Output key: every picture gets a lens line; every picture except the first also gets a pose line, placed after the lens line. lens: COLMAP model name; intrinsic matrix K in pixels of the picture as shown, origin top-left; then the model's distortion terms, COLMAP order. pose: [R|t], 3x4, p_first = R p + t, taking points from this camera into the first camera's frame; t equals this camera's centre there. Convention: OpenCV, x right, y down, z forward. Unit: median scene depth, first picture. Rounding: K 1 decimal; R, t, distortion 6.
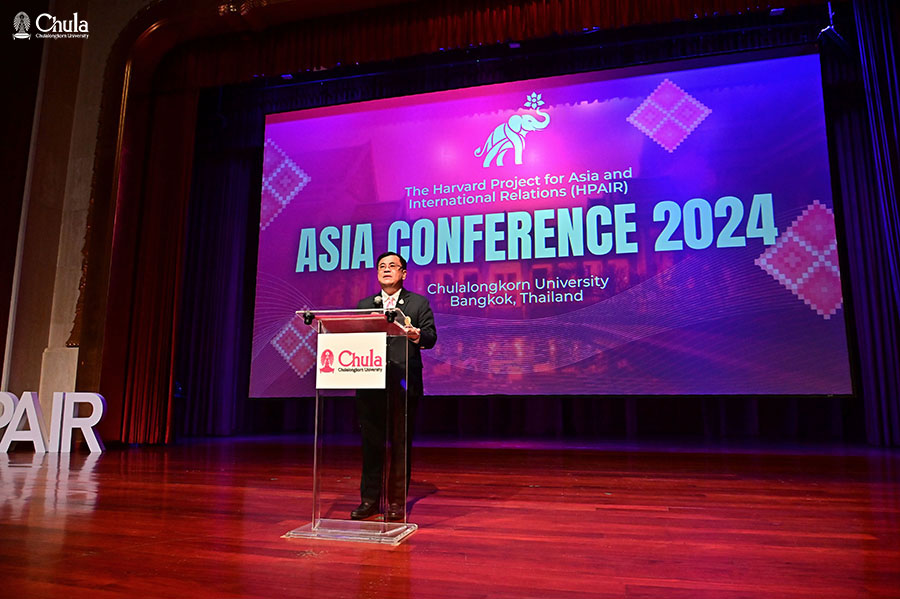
lens RADIAL K [[625.6, 0, 449.7], [0, 625.6, 308.5], [0, 0, 1]] dist [-0.035357, -0.009652]
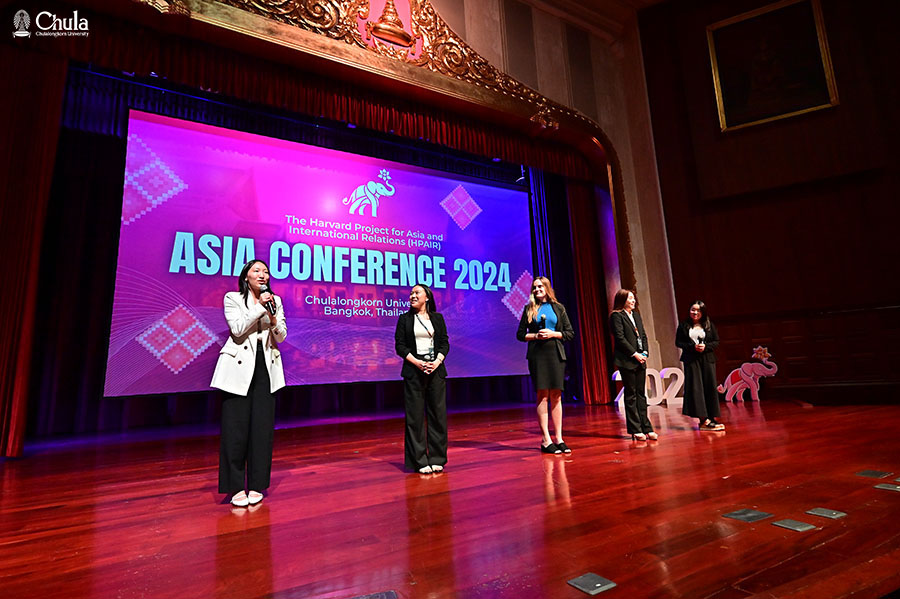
lens RADIAL K [[447.1, 0, 444.3], [0, 447.1, 306.5], [0, 0, 1]] dist [-0.000766, 0.000423]
pose [[0.726244, 0.070871, 0.683774, -0.455729], [-0.054186, 0.997478, -0.045833, 0.009298], [-0.685298, -0.003765, 0.728253, 0.156097]]
